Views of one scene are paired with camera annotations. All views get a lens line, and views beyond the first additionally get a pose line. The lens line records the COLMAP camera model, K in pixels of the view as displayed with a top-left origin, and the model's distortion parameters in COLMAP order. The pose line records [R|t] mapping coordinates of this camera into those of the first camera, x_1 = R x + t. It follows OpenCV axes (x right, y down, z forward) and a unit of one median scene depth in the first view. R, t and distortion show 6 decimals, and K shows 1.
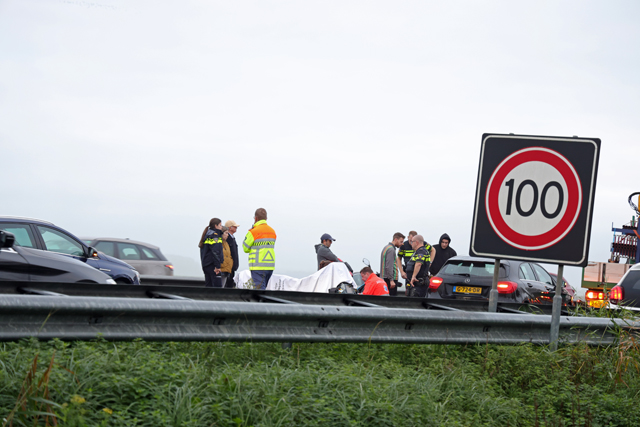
lens RADIAL K [[1883.7, 0, 320.0], [0, 1883.7, 213.5], [0, 0, 1]] dist [0.784843, 1.243414]
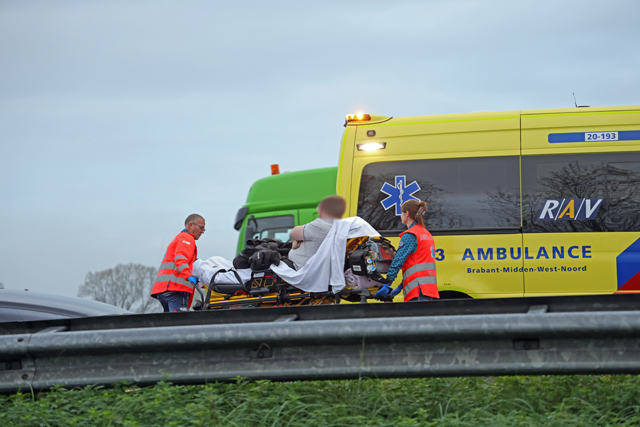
lens RADIAL K [[1787.1, 0, 320.0], [0, 1787.1, 213.5], [0, 0, 1]] dist [0.707020, 0.576010]
pose [[0.432085, -0.112678, -0.894766, 0.401216], [0.096938, 0.992218, -0.078139, 0.044510], [0.896608, -0.052974, 0.439645, 0.541752]]
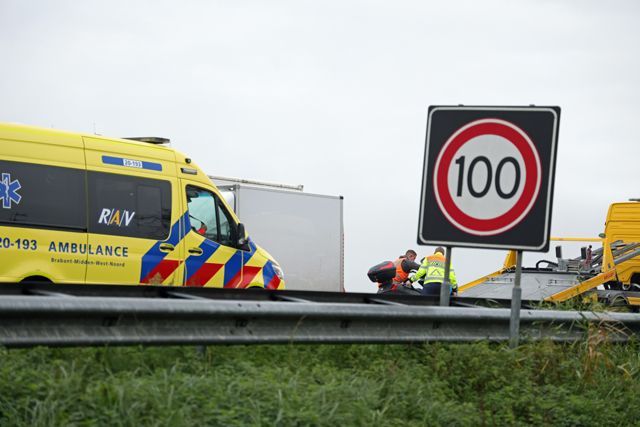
lens RADIAL K [[1883.7, 0, 320.0], [0, 1883.7, 213.5], [0, 0, 1]] dist [0.784843, 1.243414]
pose [[0.999548, -0.027383, 0.012374, 0.024862], [0.027500, 0.999578, -0.009399, 0.016126], [-0.012112, 0.009735, 0.999879, 0.129641]]
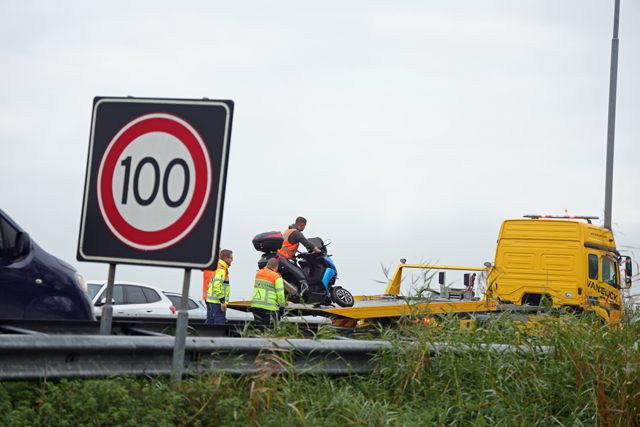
lens RADIAL K [[1883.7, 0, 320.0], [0, 1883.7, 213.5], [0, 0, 1]] dist [0.784843, 1.243414]
pose [[0.999810, -0.015242, 0.012165, 0.178849], [0.015457, 0.999723, -0.017760, 0.020204], [-0.011891, 0.017945, 0.999768, 0.267684]]
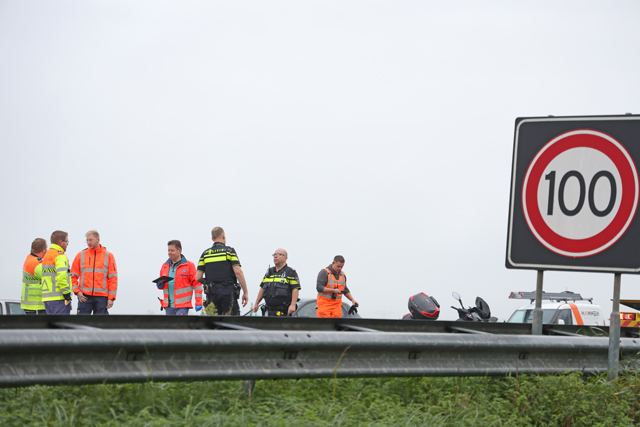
lens RADIAL K [[1883.7, 0, 320.0], [0, 1883.7, 213.5], [0, 0, 1]] dist [0.784843, 1.243414]
pose [[0.995640, -0.047067, -0.080529, 0.071429], [0.044898, 0.998584, -0.028544, 0.020249], [0.081759, 0.024804, 0.996343, 0.191289]]
